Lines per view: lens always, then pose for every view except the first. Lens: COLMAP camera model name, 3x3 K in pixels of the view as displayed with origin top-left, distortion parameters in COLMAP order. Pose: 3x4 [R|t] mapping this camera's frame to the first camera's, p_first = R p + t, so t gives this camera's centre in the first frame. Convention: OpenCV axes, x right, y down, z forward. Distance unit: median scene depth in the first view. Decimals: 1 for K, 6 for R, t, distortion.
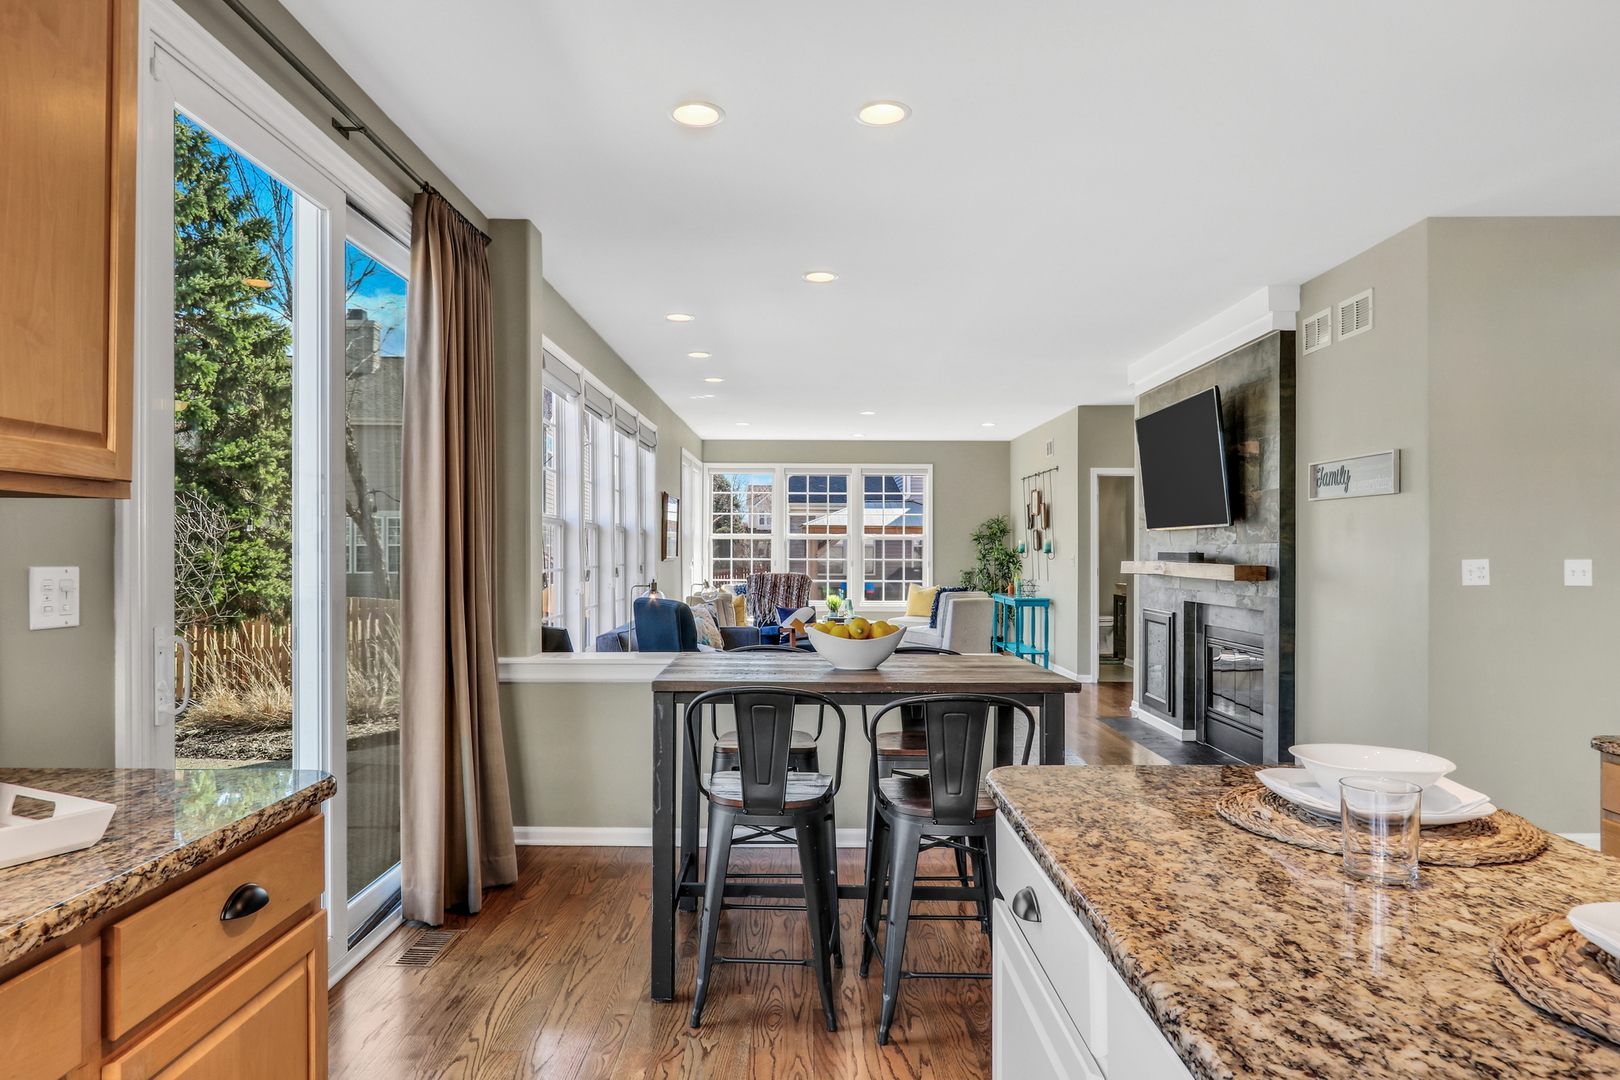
lens RADIAL K [[793.7, 0, 799.5], [0, 793.7, 563.7], [0, 0, 1]] dist [-0.010334, 0.001040]
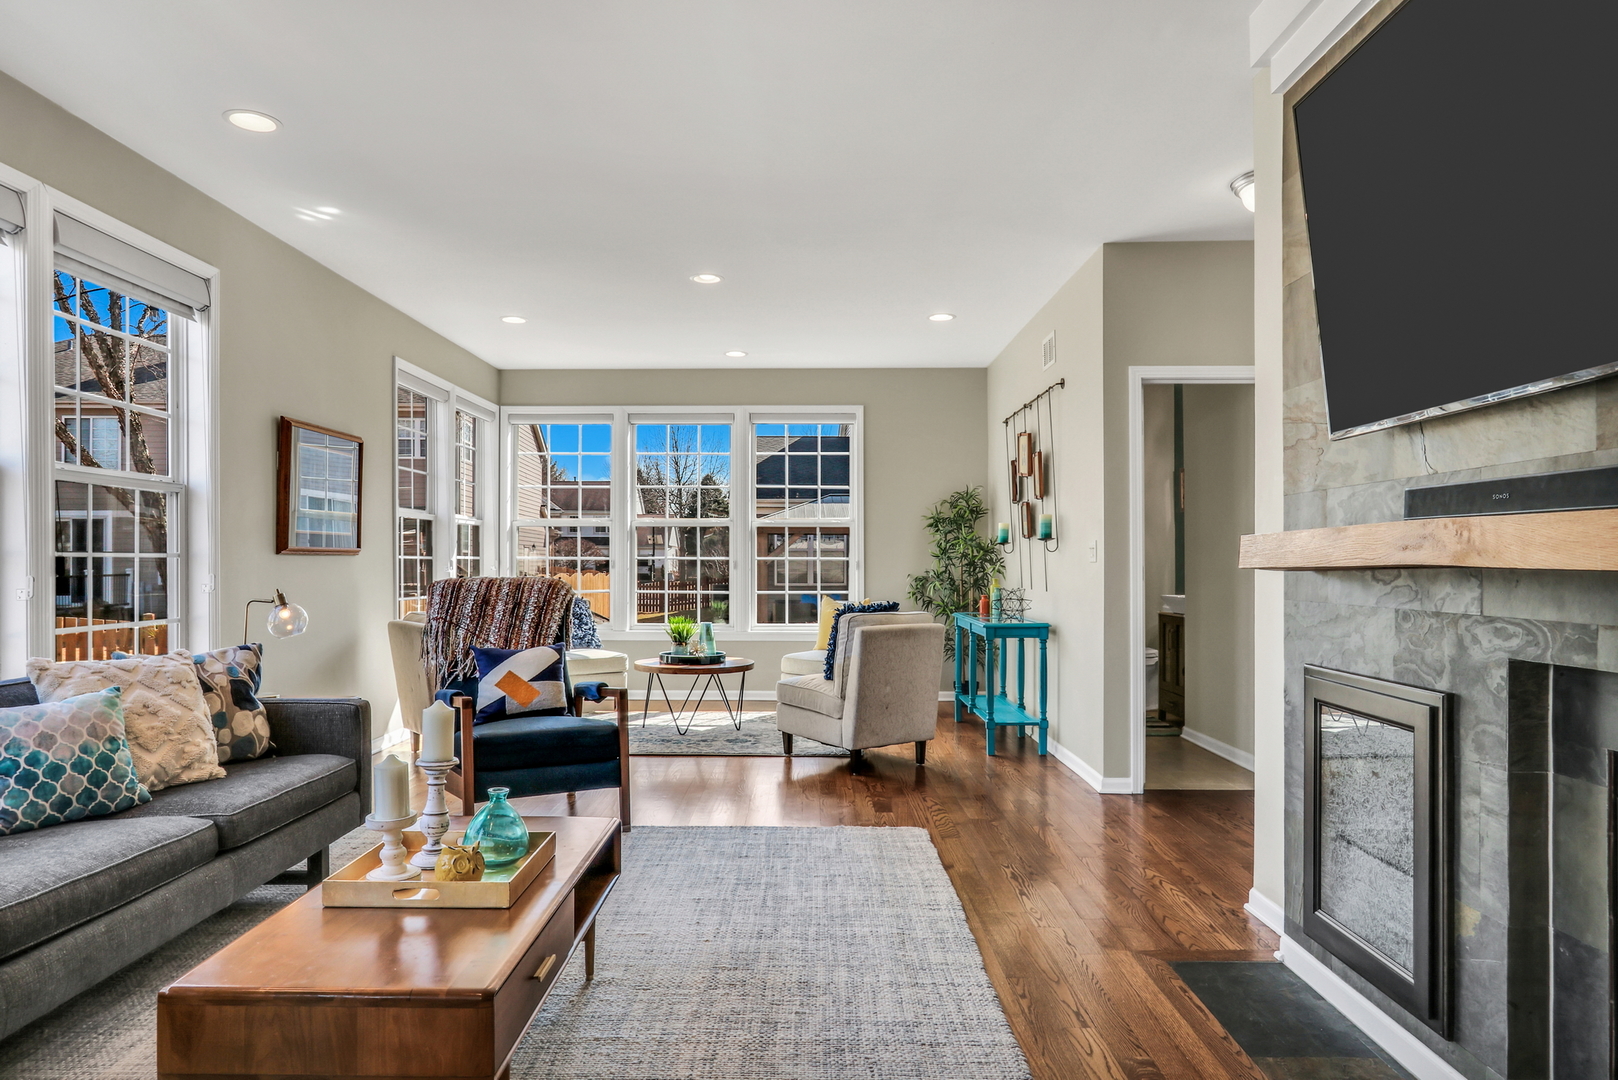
lens RADIAL K [[771.8, 0, 802.5], [0, 771.8, 574.6], [0, 0, 1]] dist [-0.002356, -0.000261]
pose [[0.999888, -0.004119, -0.014382, 0.146243], [0.004099, 0.999991, -0.001440, 0.009912], [0.014388, 0.001381, 0.999896, 0.444297]]
